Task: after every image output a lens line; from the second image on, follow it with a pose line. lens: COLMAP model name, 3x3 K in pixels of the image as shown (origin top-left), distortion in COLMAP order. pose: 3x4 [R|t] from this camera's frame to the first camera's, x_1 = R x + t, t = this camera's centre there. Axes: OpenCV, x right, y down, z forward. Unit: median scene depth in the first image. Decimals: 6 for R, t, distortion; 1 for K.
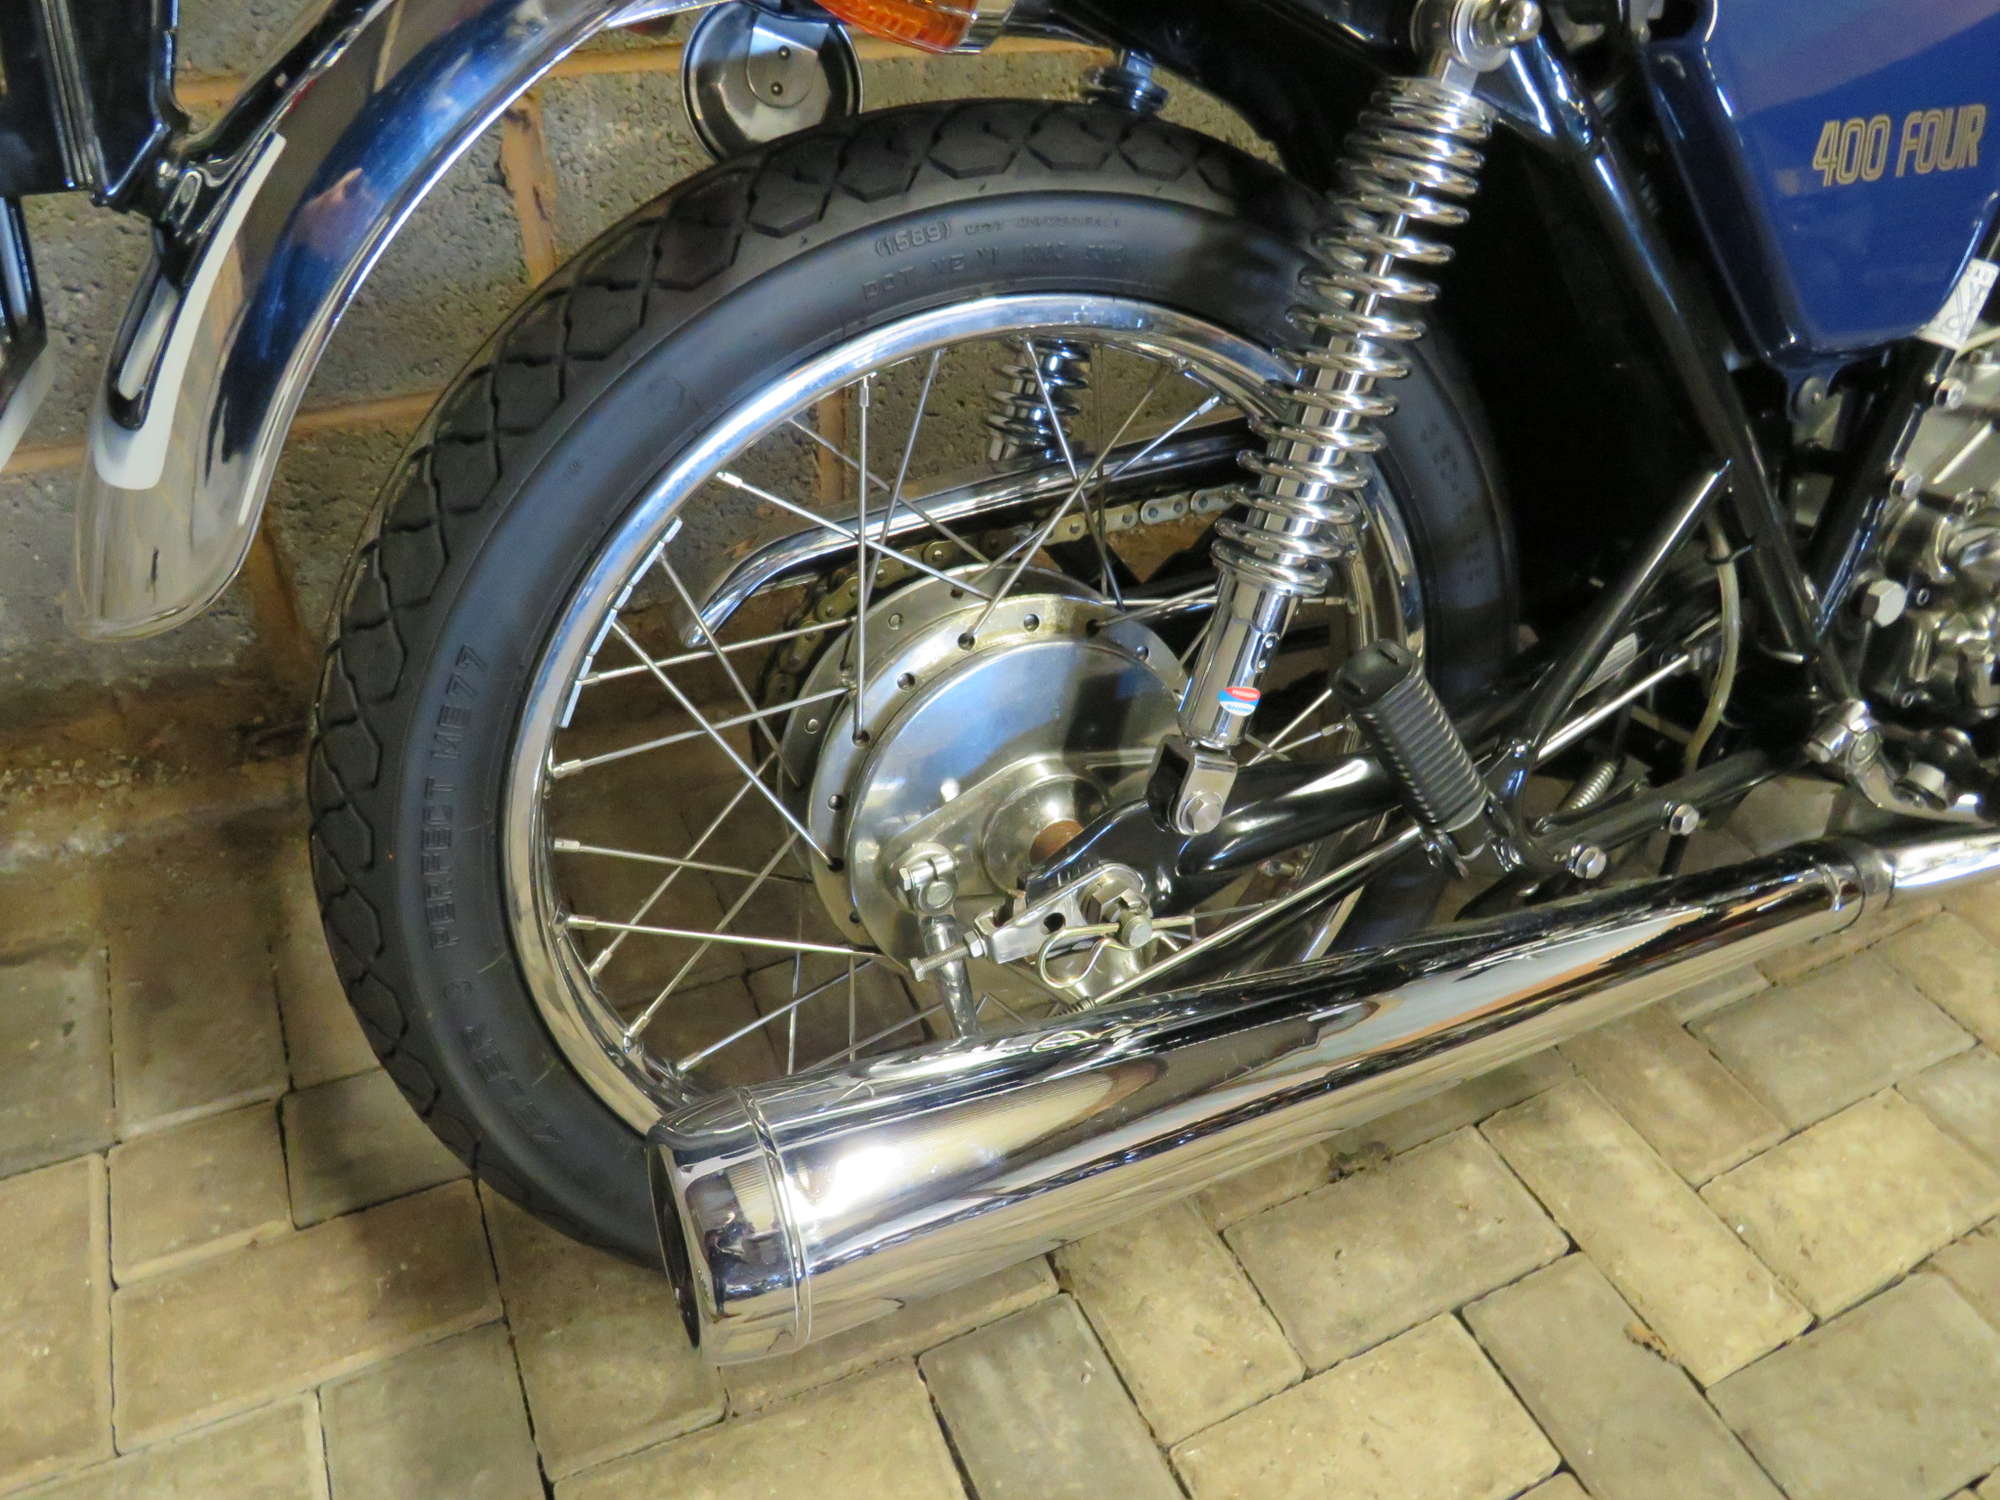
lens RADIAL K [[1423.9, 0, 1000.0], [0, 1423.9, 750.0], [0, 0, 1]] dist [-0.035112, 0.019650]
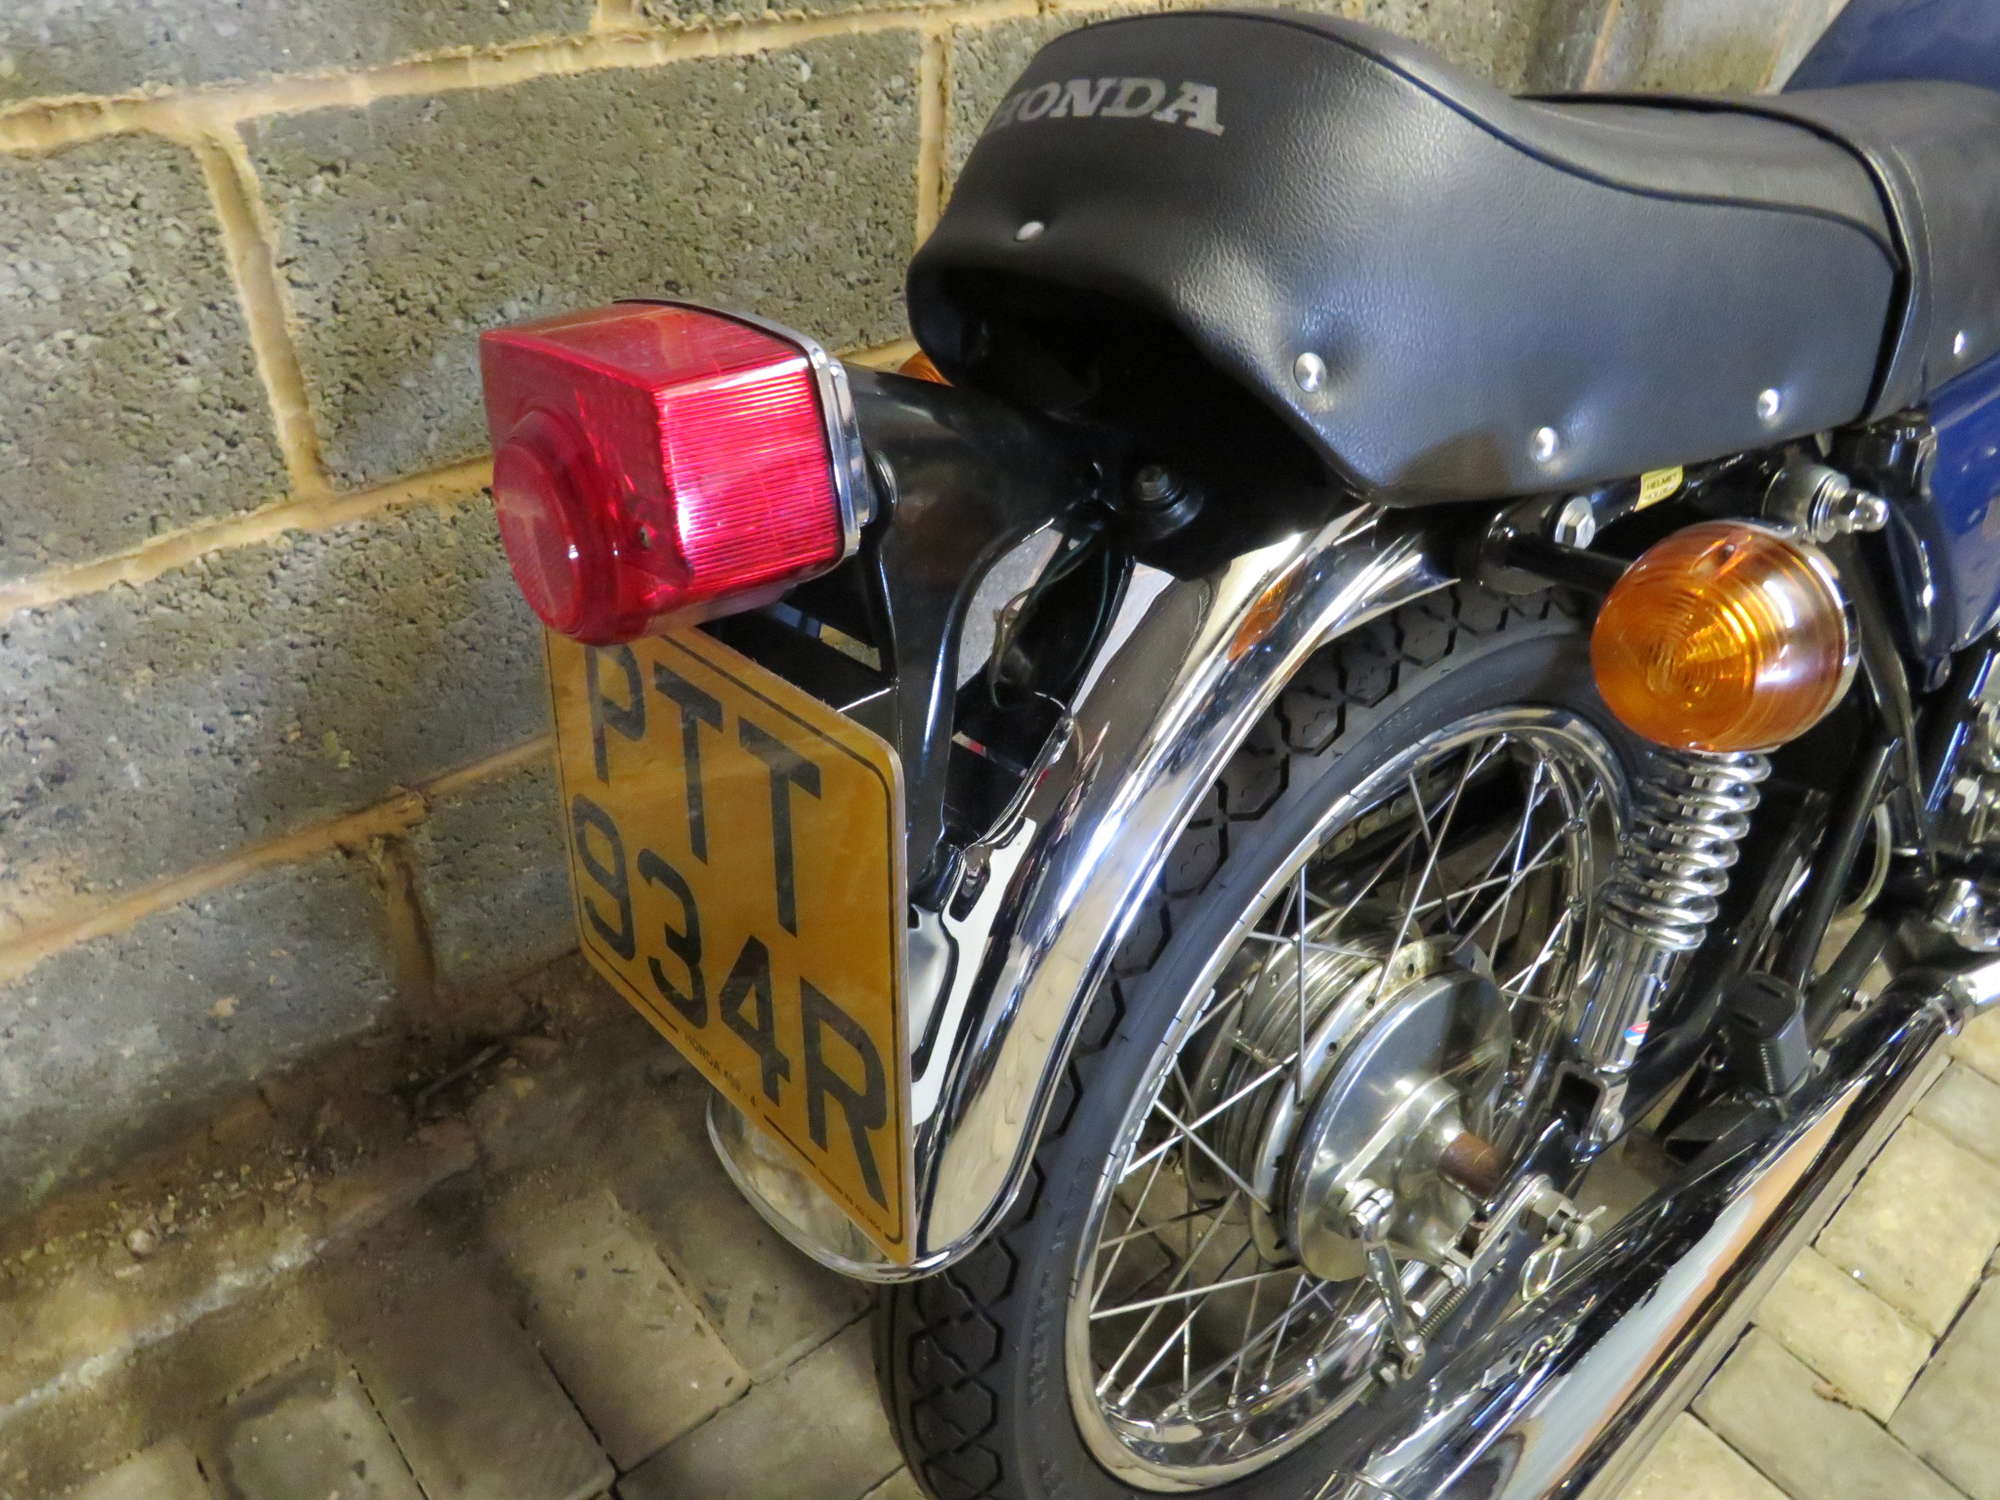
lens RADIAL K [[1423.9, 0, 1000.0], [0, 1423.9, 750.0], [0, 0, 1]] dist [-0.035112, 0.019650]
pose [[0.965720, -0.155153, 0.208118, -0.372313], [0.151905, 0.987890, 0.031599, -0.258442], [-0.210500, 0.001098, 0.977593, -0.034768]]
